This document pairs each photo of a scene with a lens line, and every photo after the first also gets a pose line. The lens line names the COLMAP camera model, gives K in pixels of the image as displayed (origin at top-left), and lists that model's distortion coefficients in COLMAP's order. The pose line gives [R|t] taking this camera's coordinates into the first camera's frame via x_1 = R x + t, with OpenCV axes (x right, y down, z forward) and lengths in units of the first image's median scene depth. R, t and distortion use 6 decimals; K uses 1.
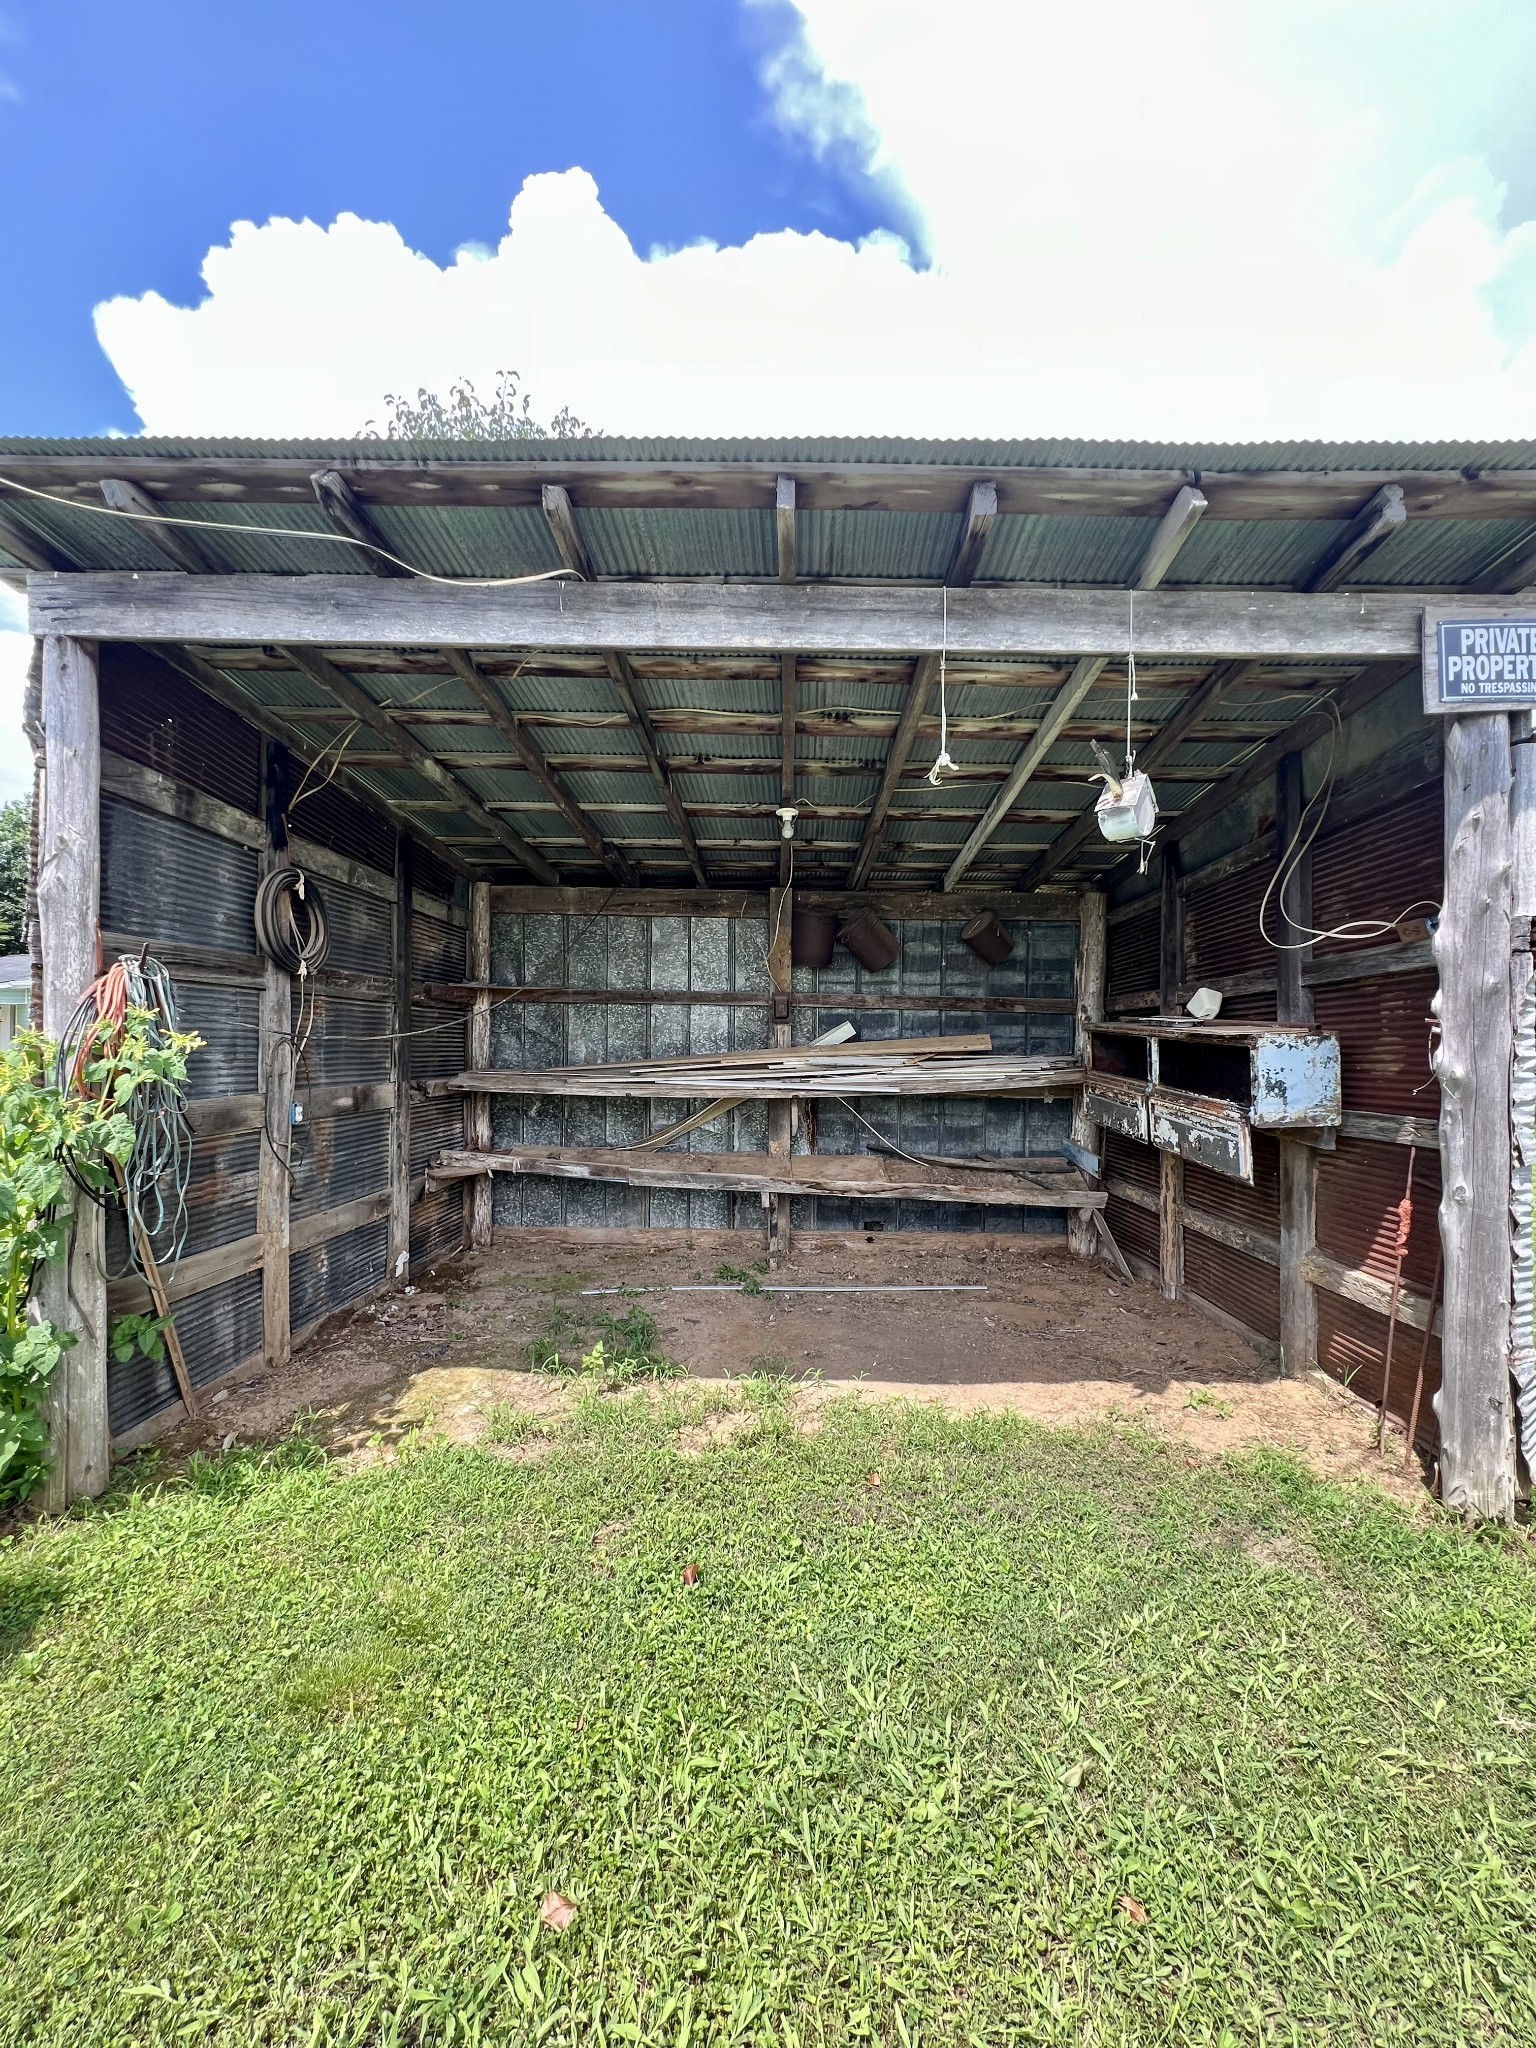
lens RADIAL K [[825.4, 0, 774.7], [0, 825.4, 1037.4], [0, 0, 1]] dist [-0.001229, 0.000998]
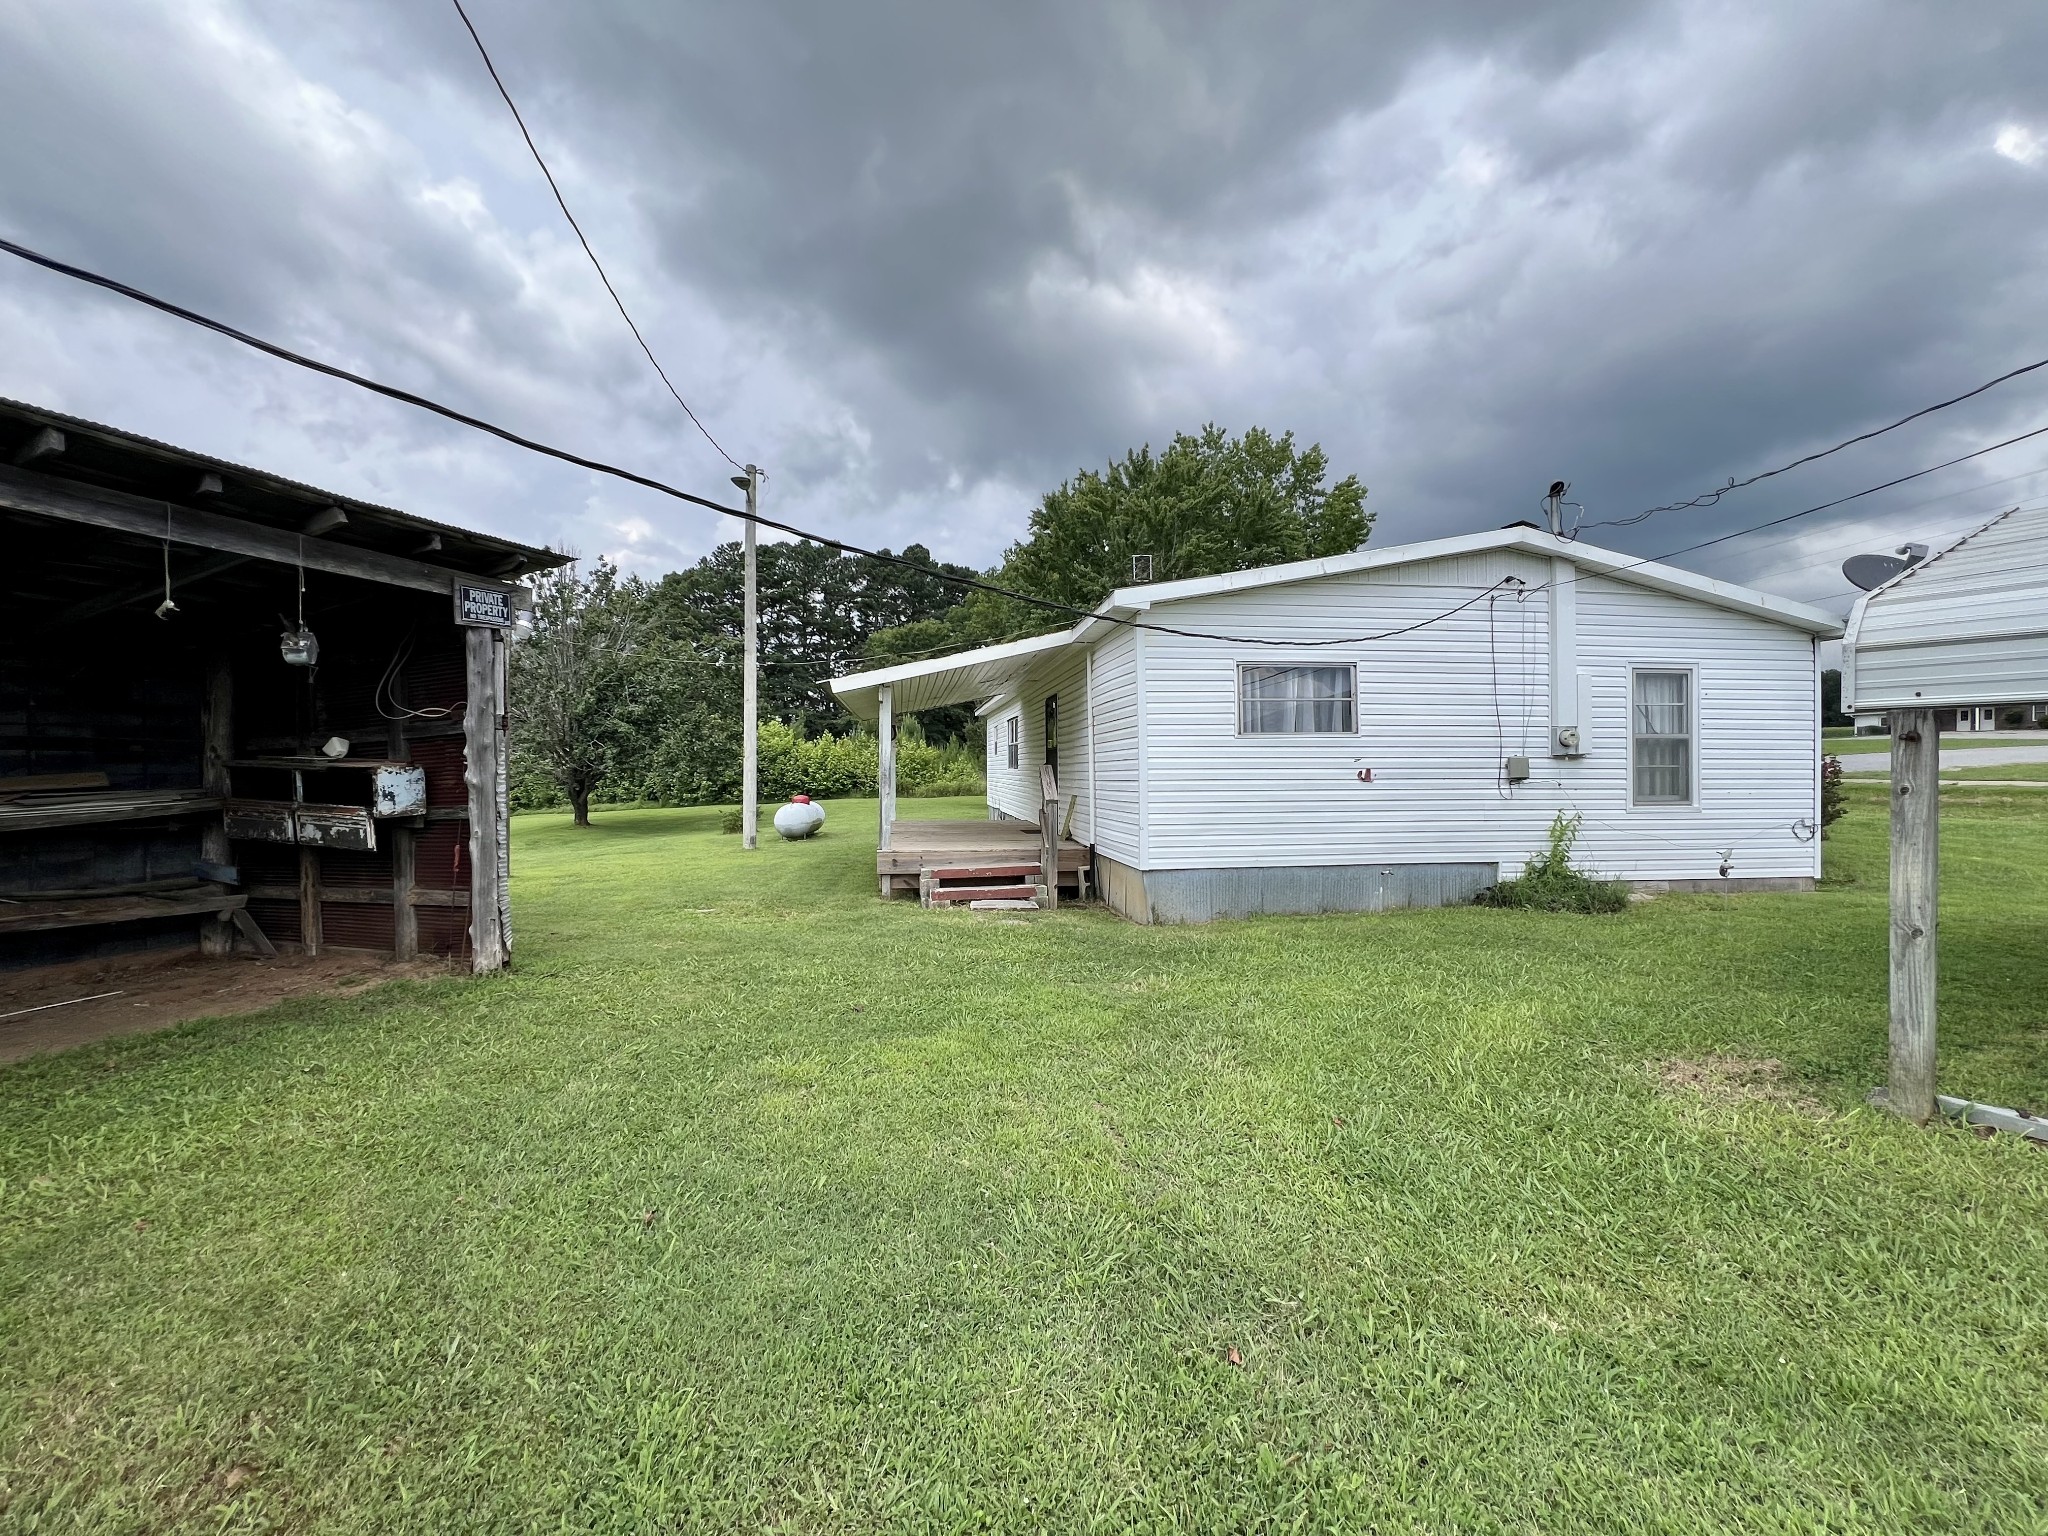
lens RADIAL K [[825.4, 0, 1020.1], [0, 825.4, 763.6], [0, 0, 1]] dist [-0.001229, 0.000998]
pose [[0.360443, -0.013591, 0.932682, -0.370295], [0.022113, 0.999737, 0.006022, 0.006311], [-0.932519, 0.018454, 0.360648, -0.603280]]
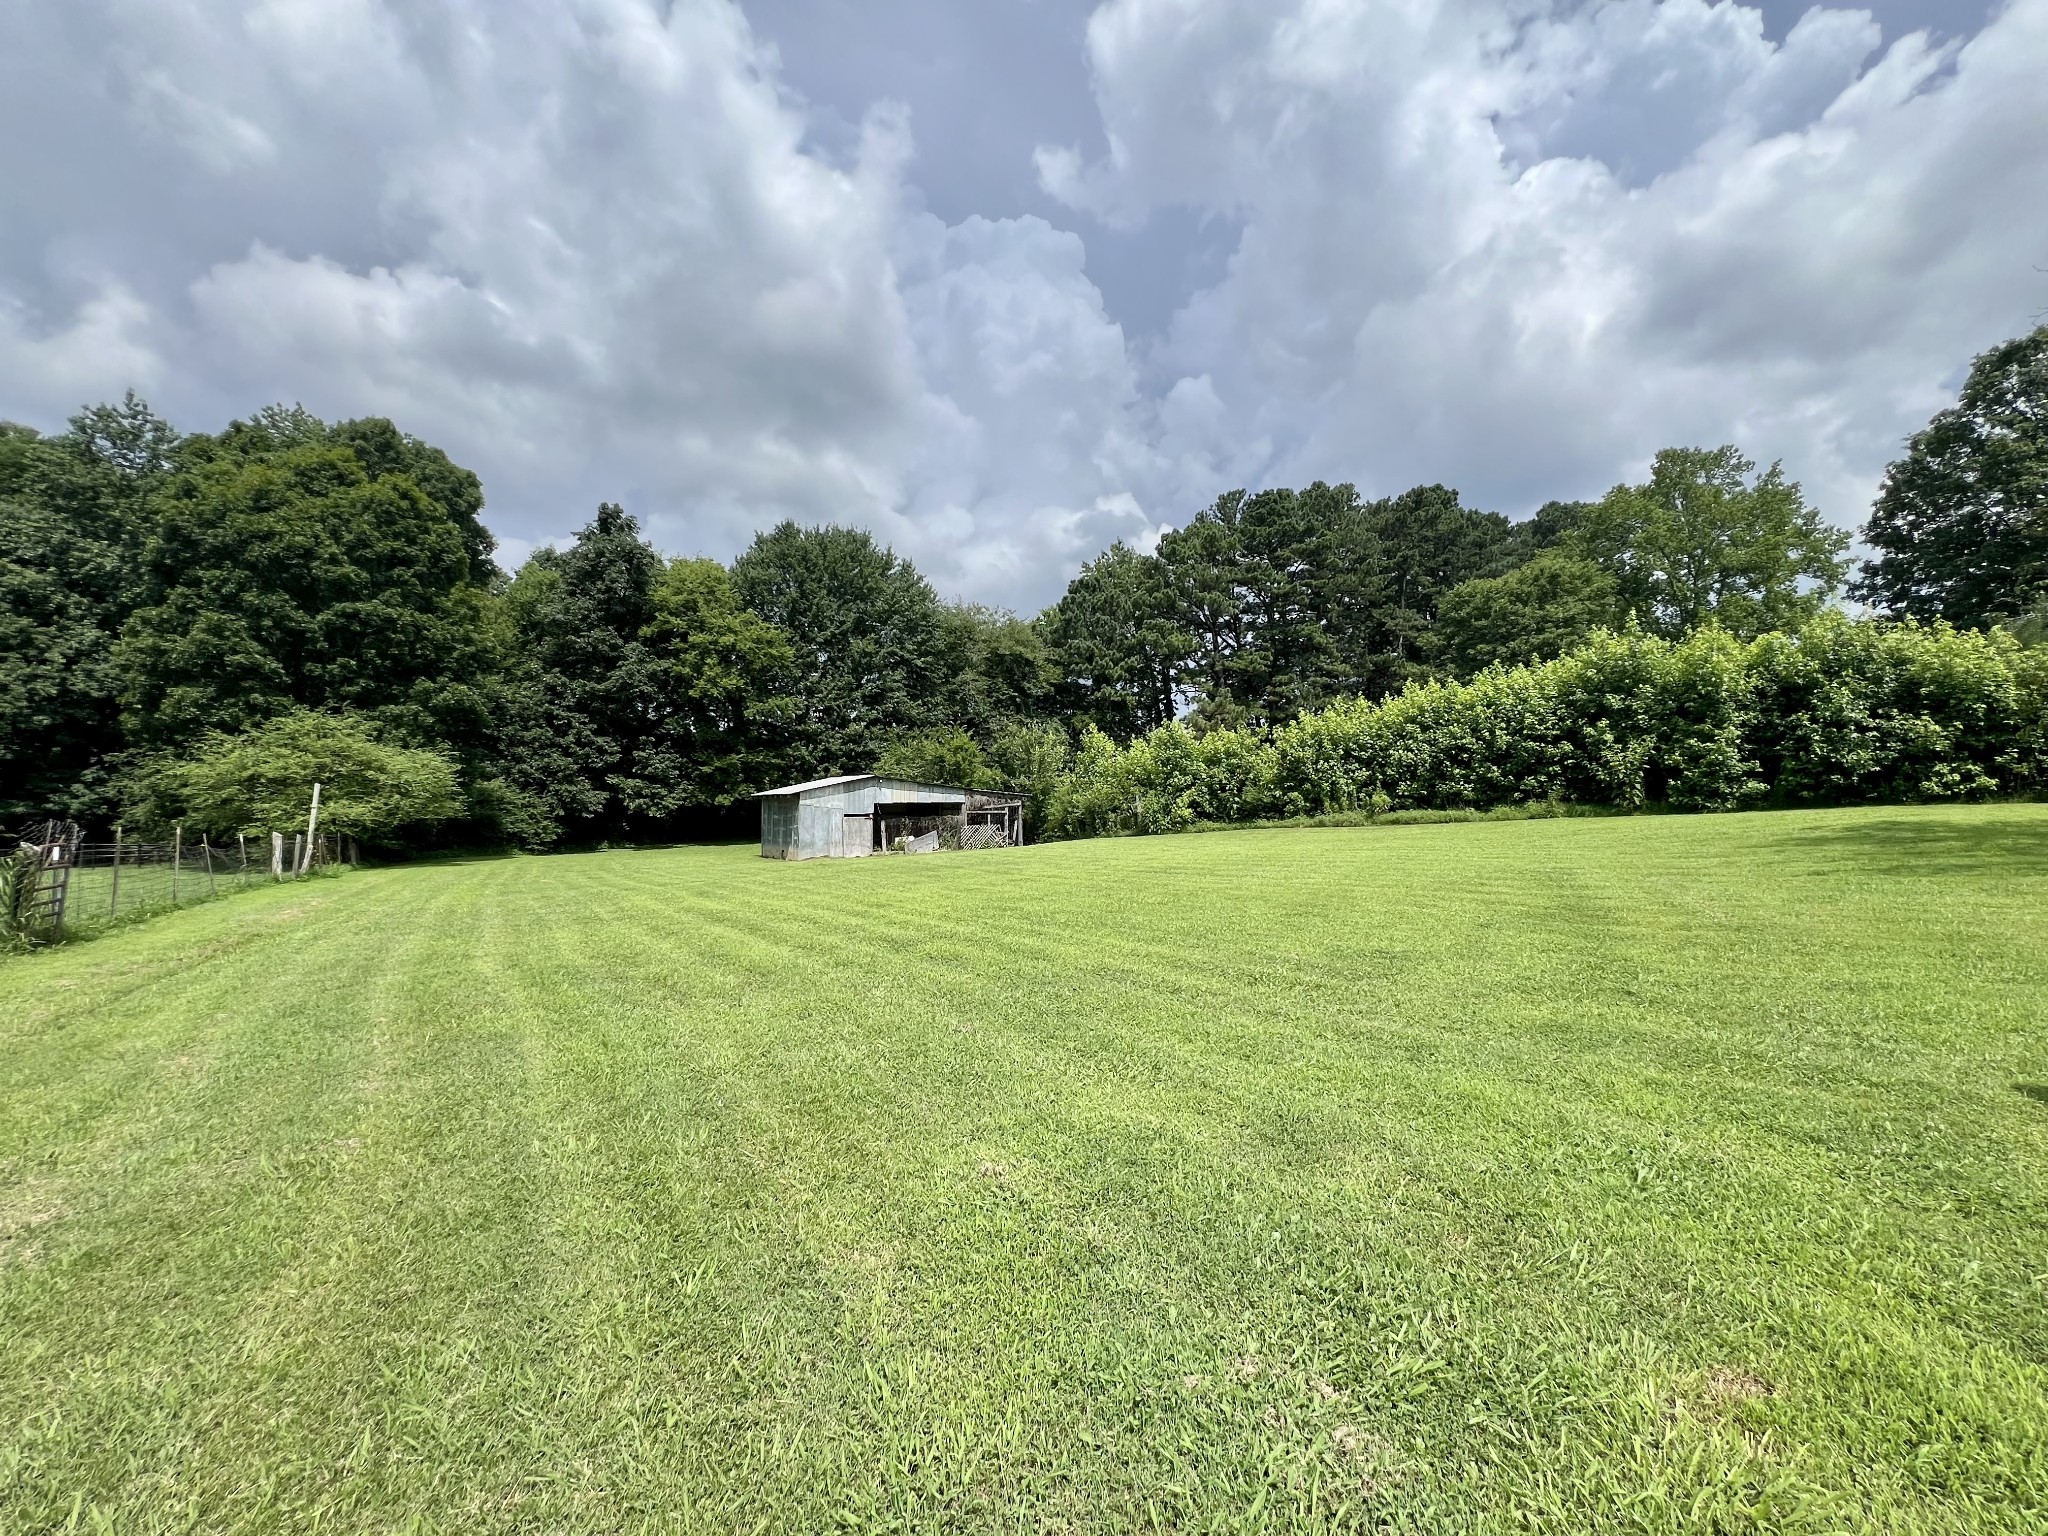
lens RADIAL K [[825.4, 0, 1019.1], [0, 825.4, 765.5], [0, 0, 1]] dist [-0.001229, 0.000998]
pose [[0.603546, 0.016469, 0.797158, 0.978886], [0.024204, 0.998947, -0.038963, 0.334451], [-0.796961, 0.042810, 0.602512, 7.248431]]
